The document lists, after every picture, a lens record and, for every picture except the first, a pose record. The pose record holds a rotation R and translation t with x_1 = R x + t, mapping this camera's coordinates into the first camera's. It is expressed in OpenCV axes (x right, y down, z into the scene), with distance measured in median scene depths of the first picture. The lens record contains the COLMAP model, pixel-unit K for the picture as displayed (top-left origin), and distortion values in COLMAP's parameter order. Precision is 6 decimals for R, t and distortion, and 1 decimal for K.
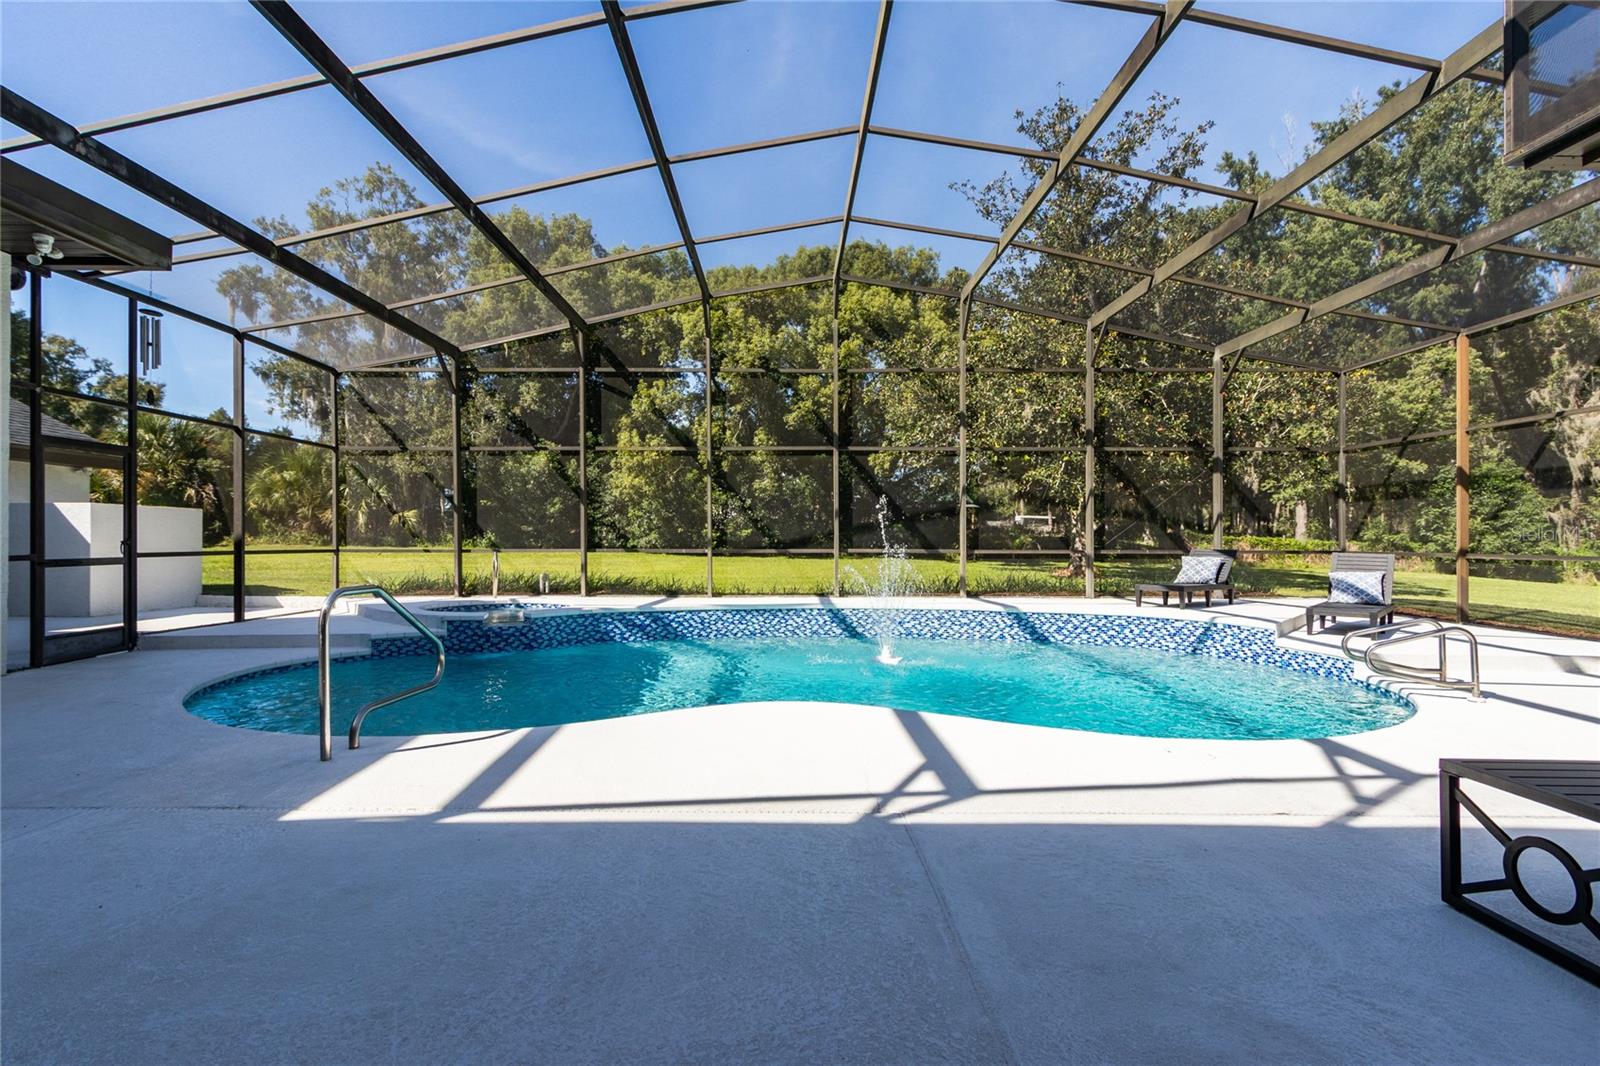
lens RADIAL K [[728.7, 0, 793.6], [0, 728.7, 536.2], [0, 0, 1]] dist [0.008600, -0.001287]
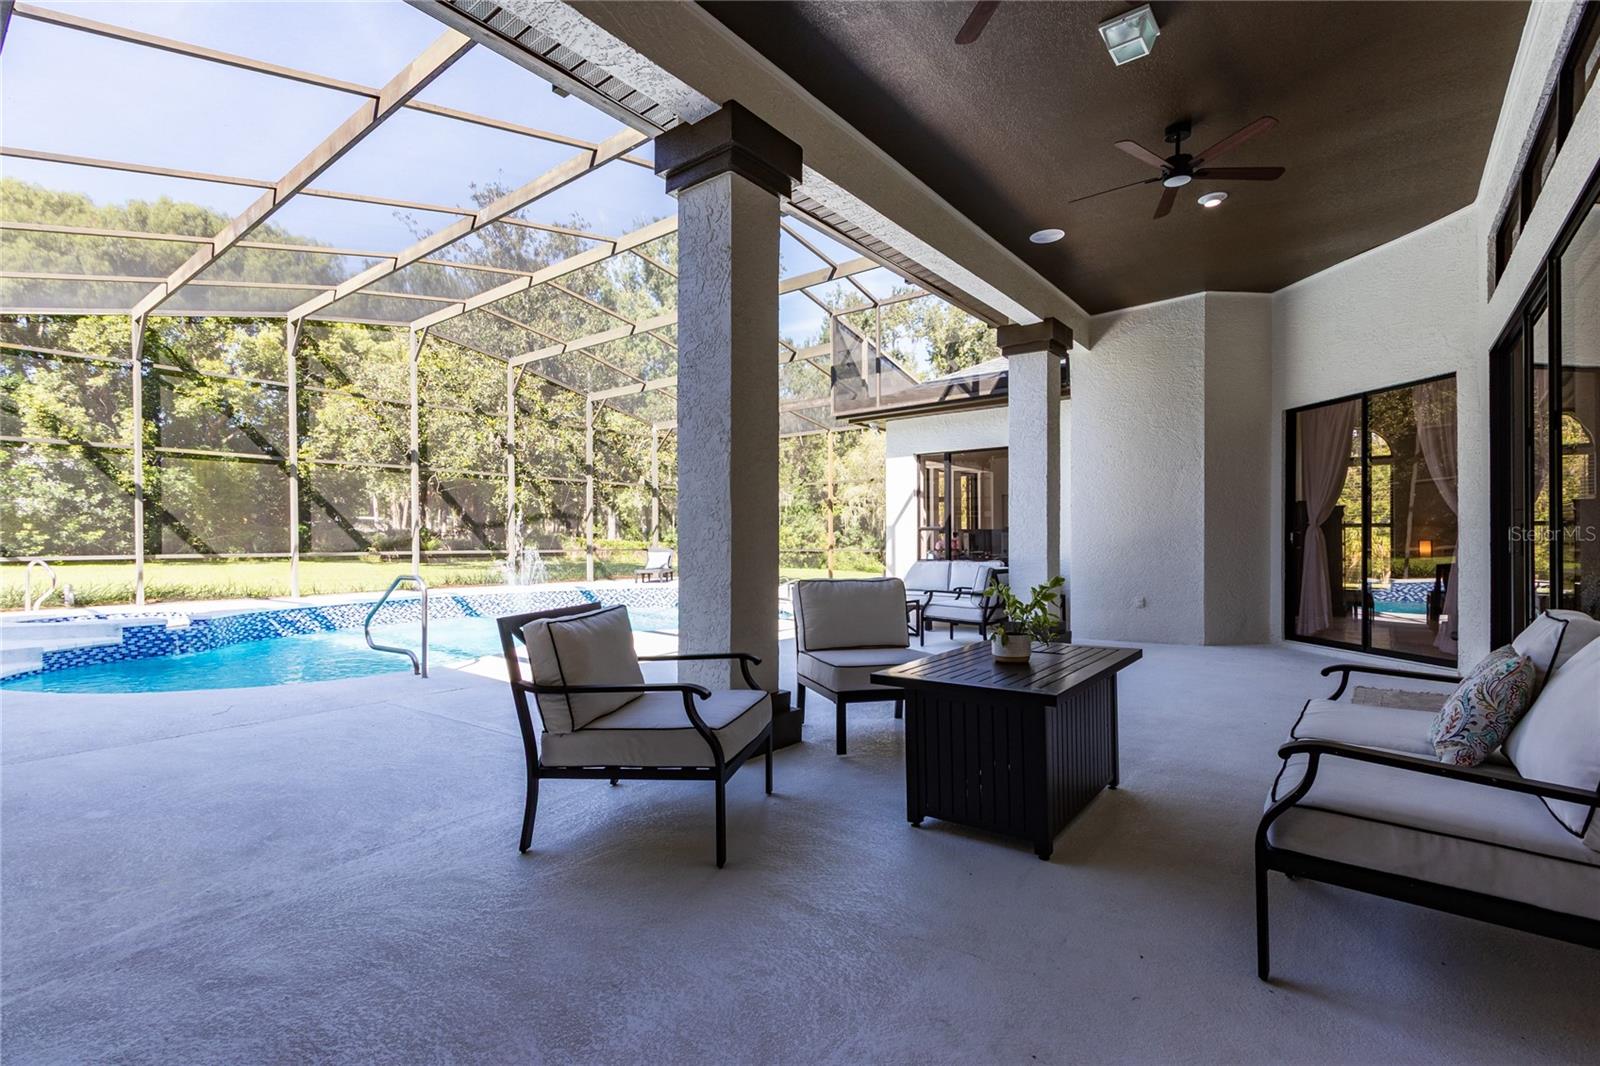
lens RADIAL K [[728.7, 0, 799.1], [0, 728.7, 540.1], [0, 0, 1]] dist [0.008600, -0.001287]
pose [[0.608214, -0.002873, 0.793768, -0.682870], [-0.000794, 0.999991, 0.004228, -0.008087], [-0.793773, -0.003202, 0.608206, -0.324064]]
